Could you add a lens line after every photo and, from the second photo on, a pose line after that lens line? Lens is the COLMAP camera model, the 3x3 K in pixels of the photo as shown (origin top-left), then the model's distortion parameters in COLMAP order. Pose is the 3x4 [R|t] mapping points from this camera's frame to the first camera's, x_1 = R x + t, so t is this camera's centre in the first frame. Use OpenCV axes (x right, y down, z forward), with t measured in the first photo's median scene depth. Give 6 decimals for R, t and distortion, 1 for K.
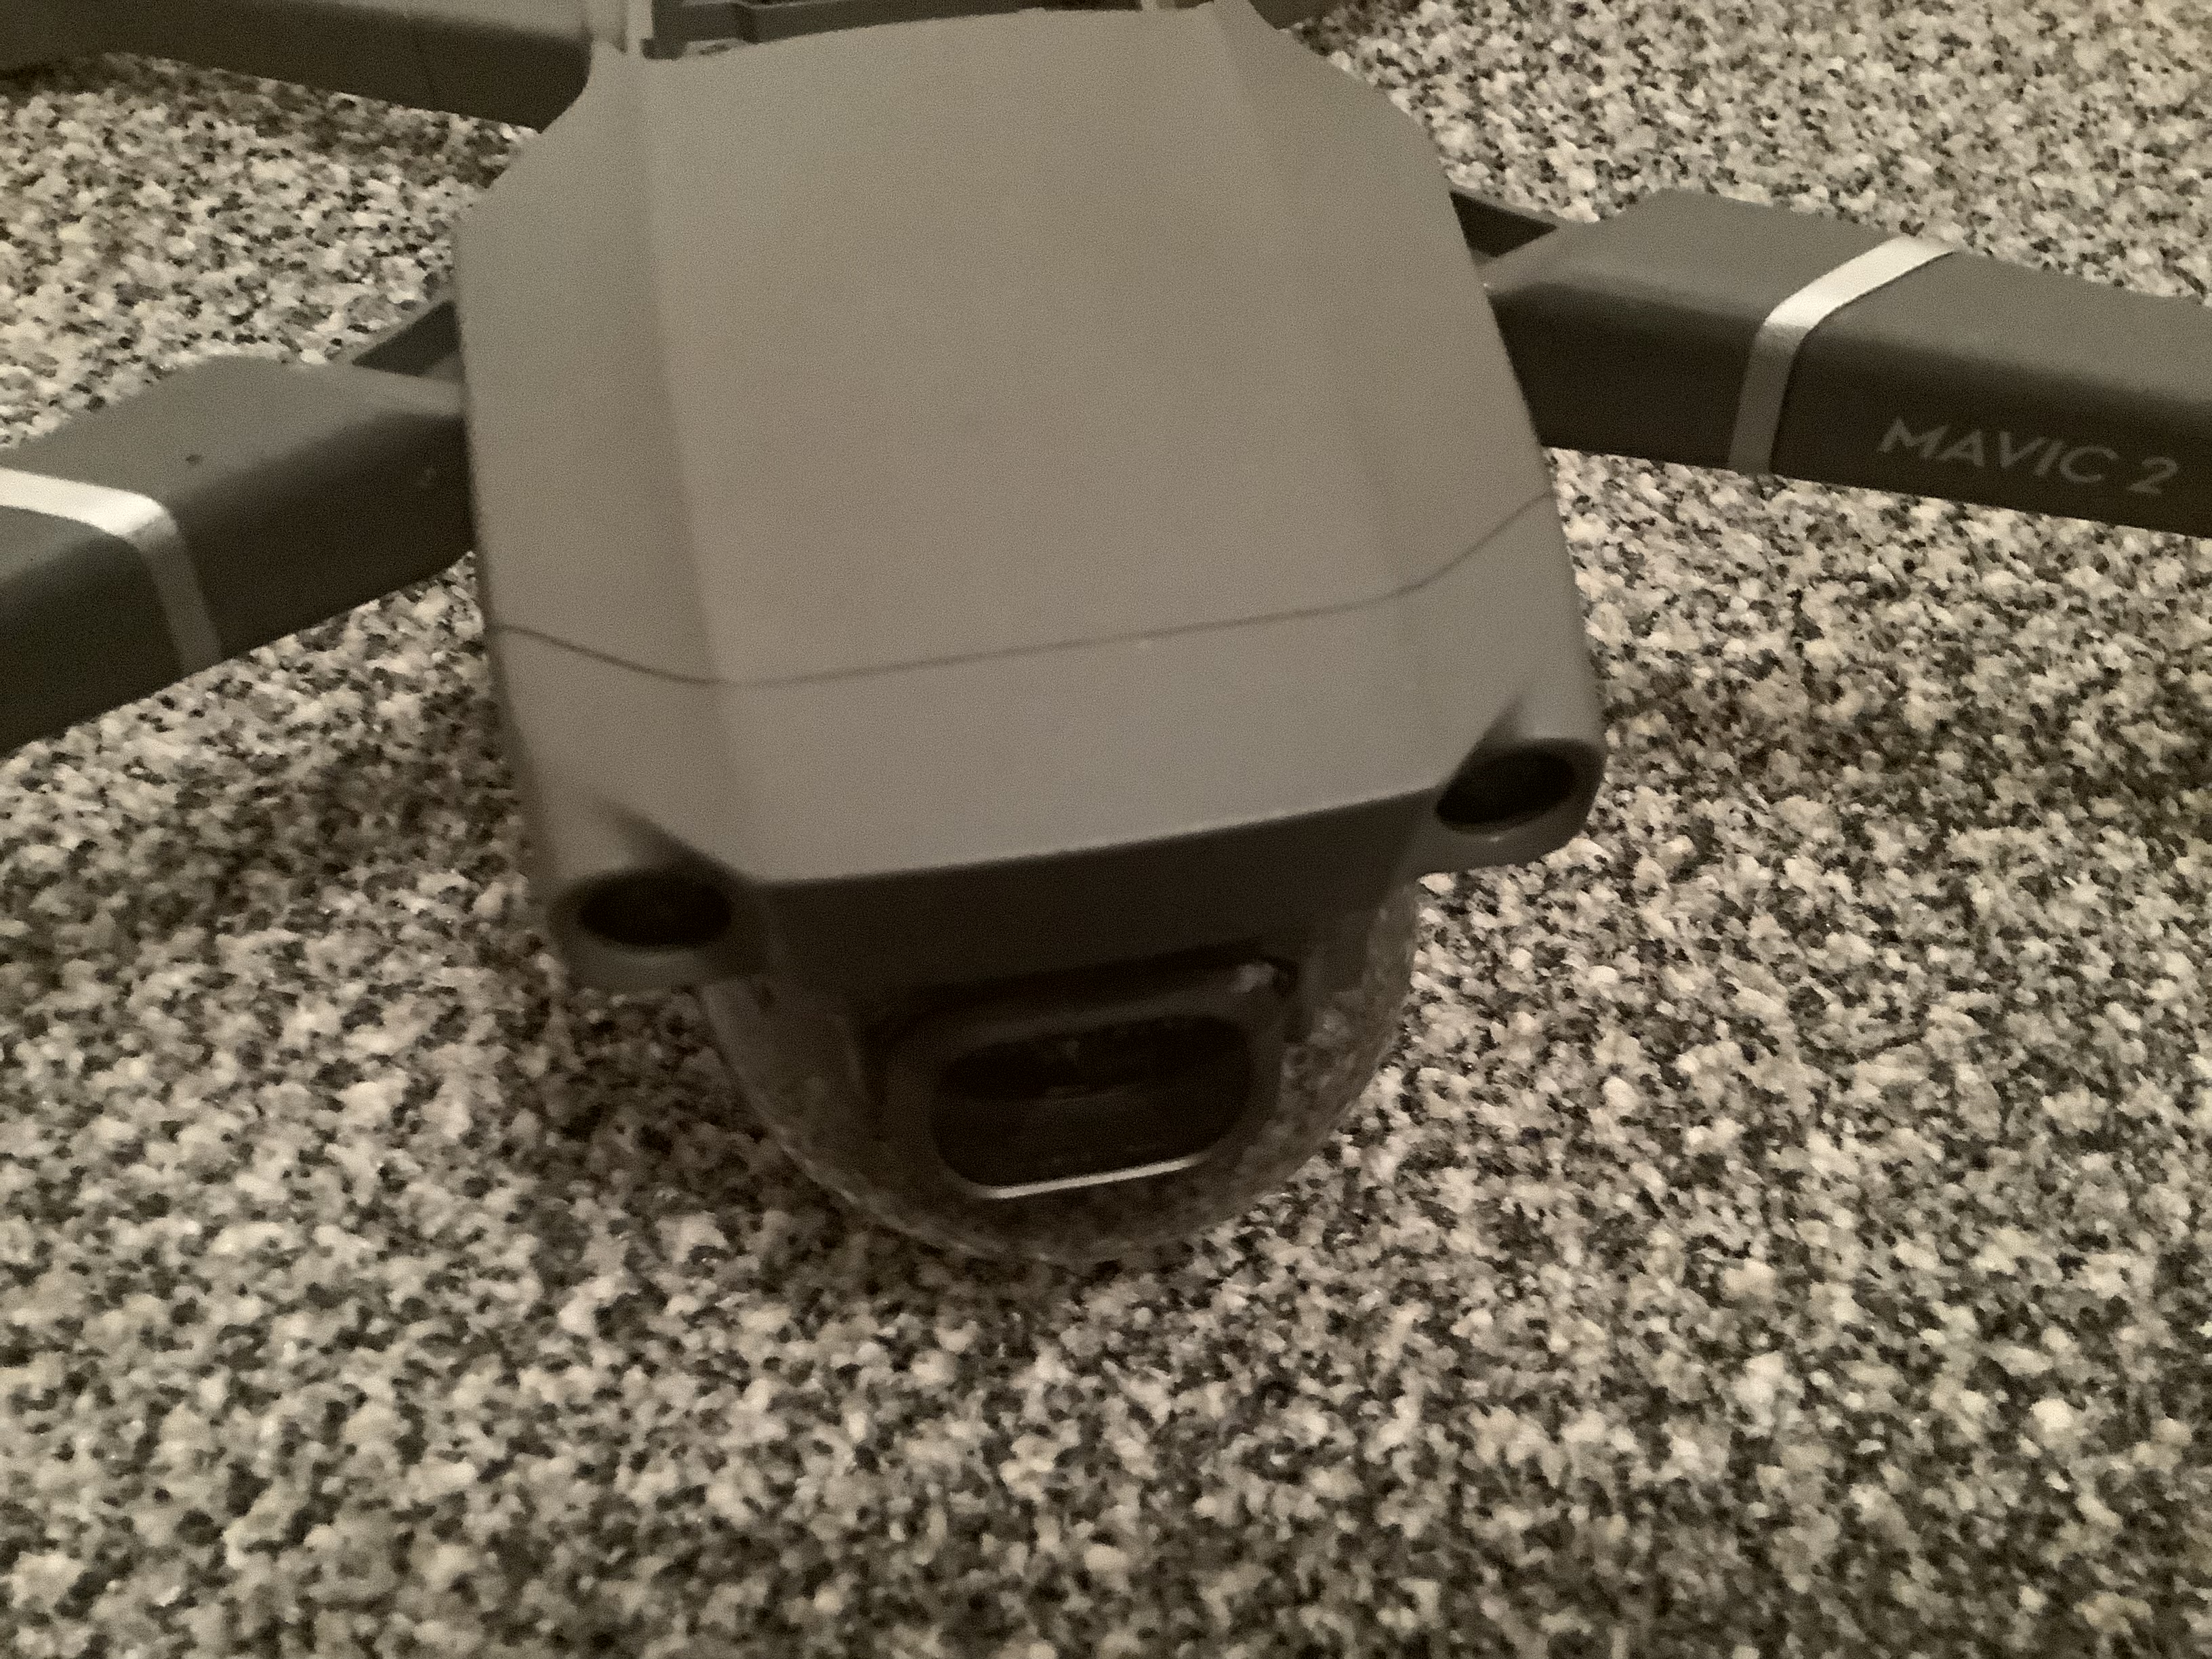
lens RADIAL K [[2013.6, 0, 1109.1], [0, 2013.6, 826.8], [0, 0, 1]] dist [0.109281, -0.239660]
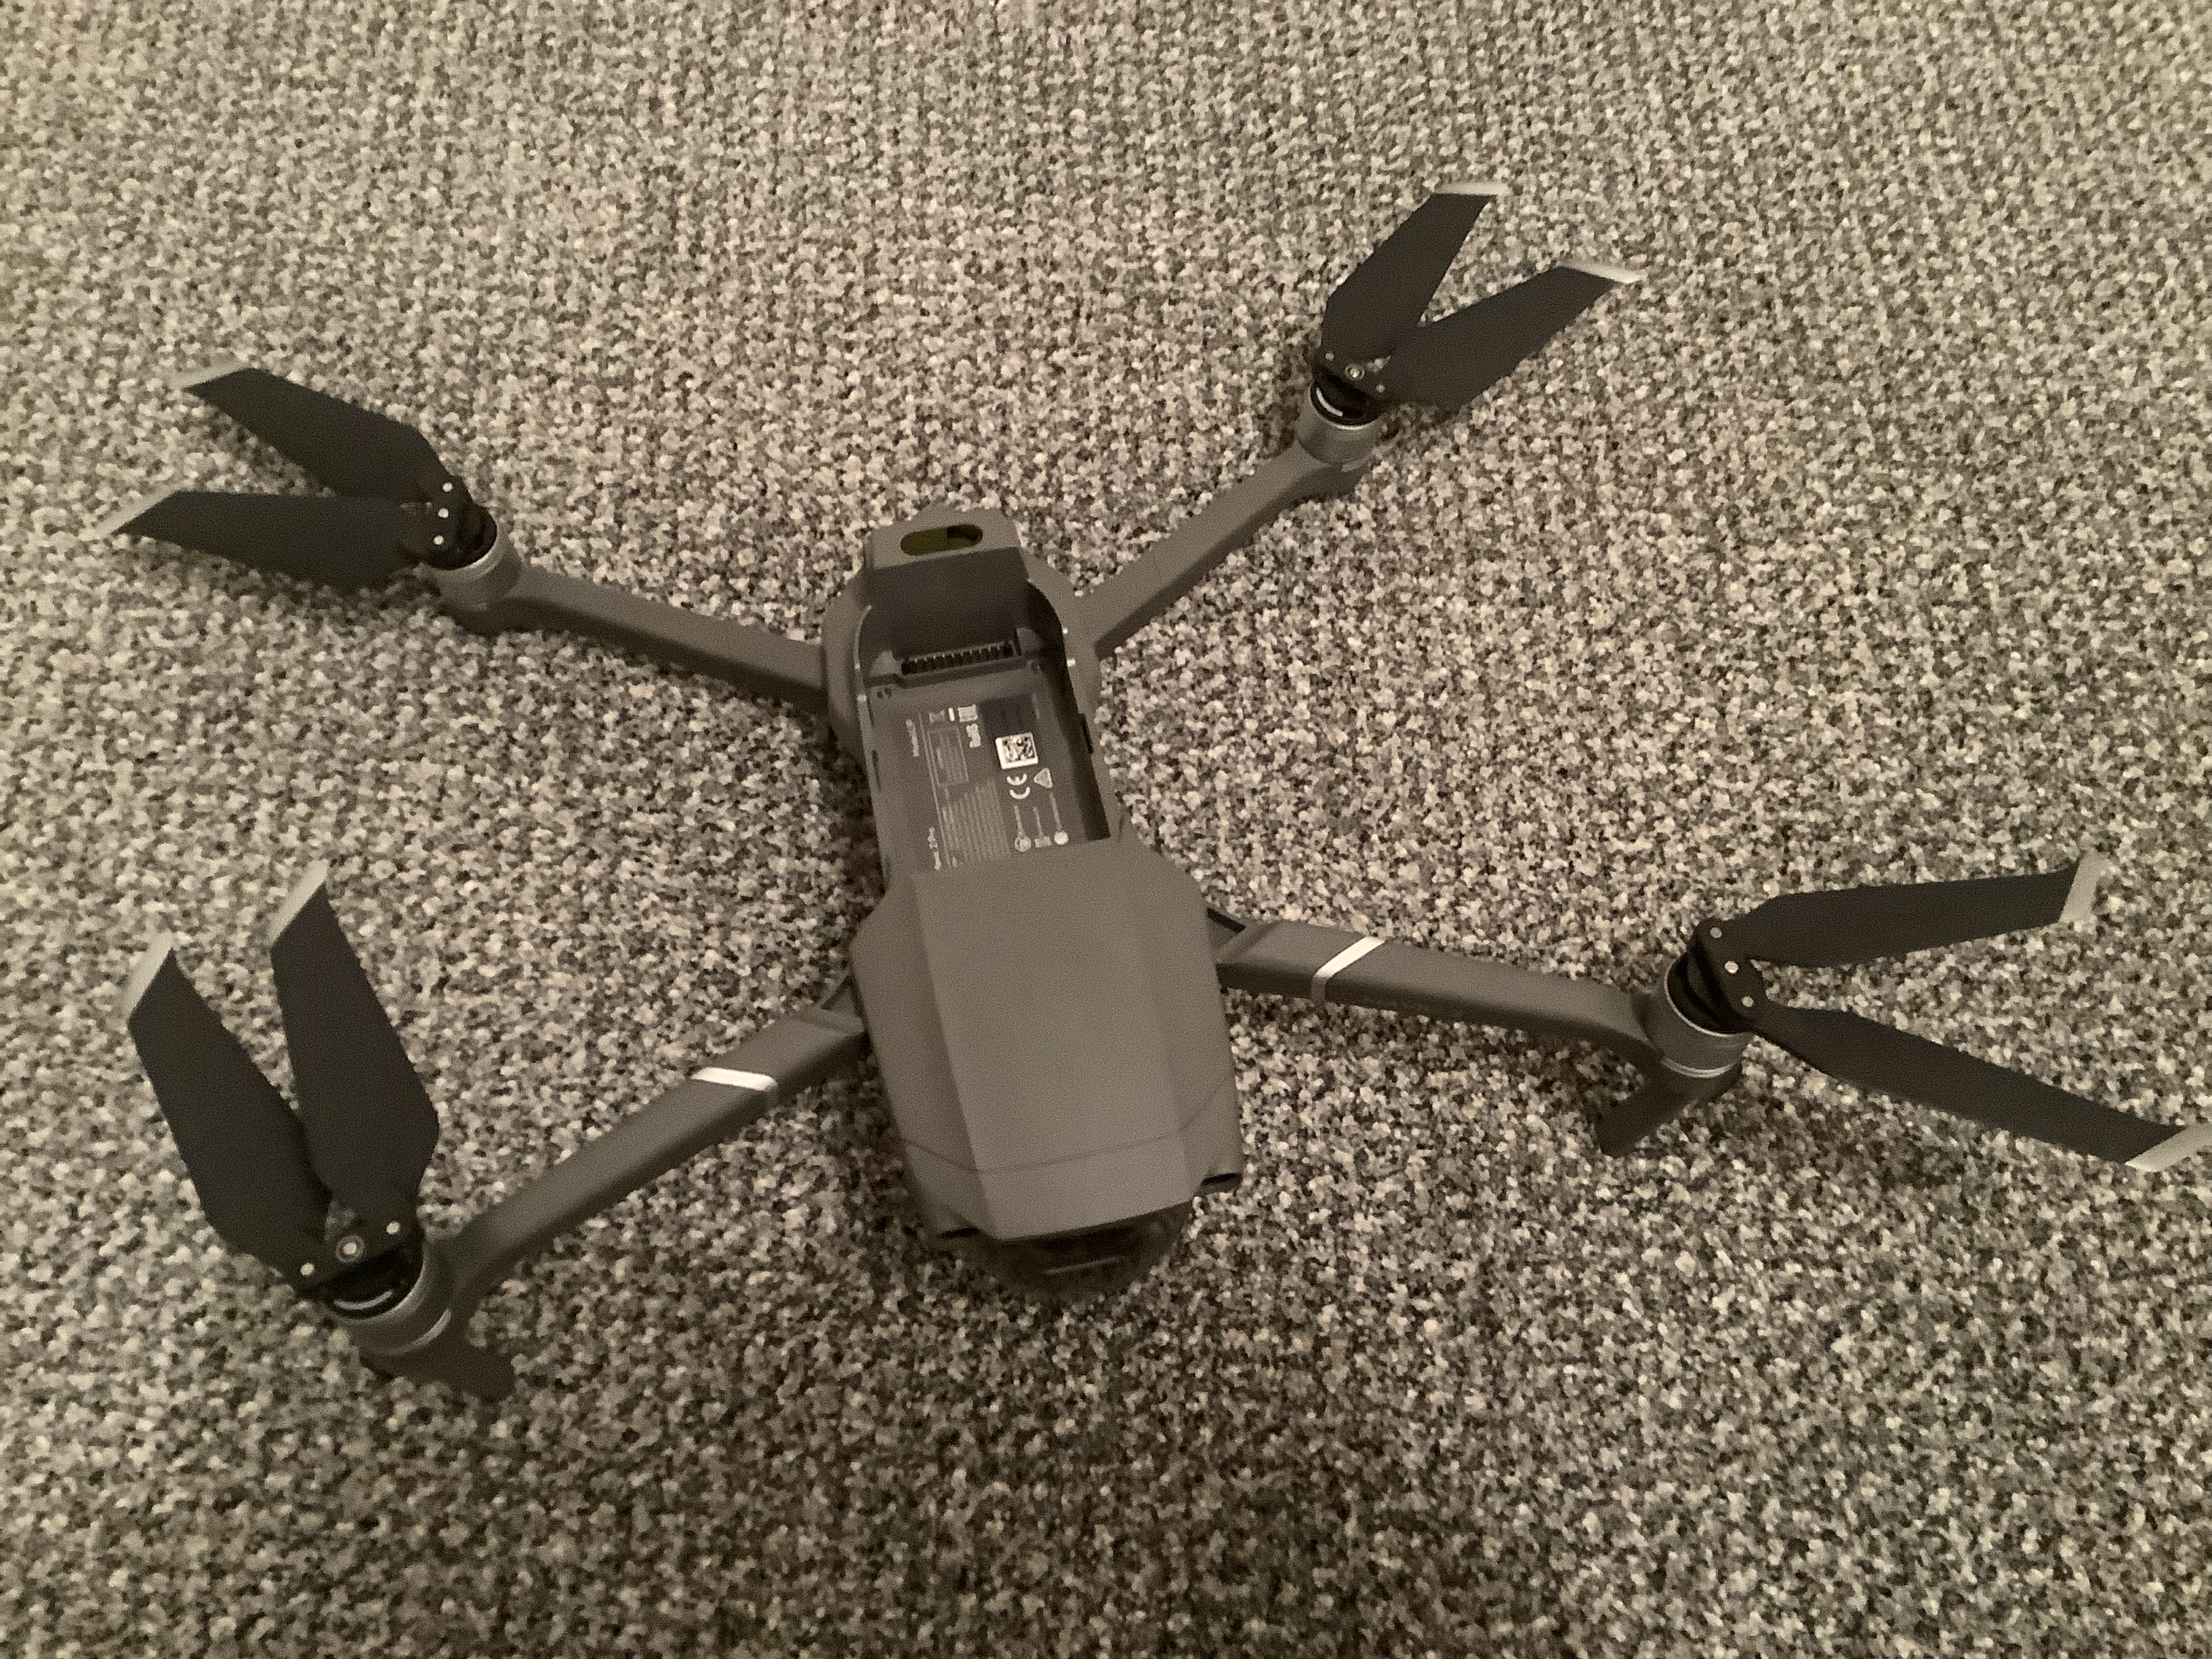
lens RADIAL K [[1975.9, 0, 1113.3], [0, 1975.9, 830.4], [0, 0, 1]] dist [0.122010, -0.226923]
pose [[0.998835, -0.023800, 0.041979, -0.058391], [0.016329, 0.985295, 0.170083, -0.749573], [-0.045409, -0.169199, 0.984535, -1.367014]]
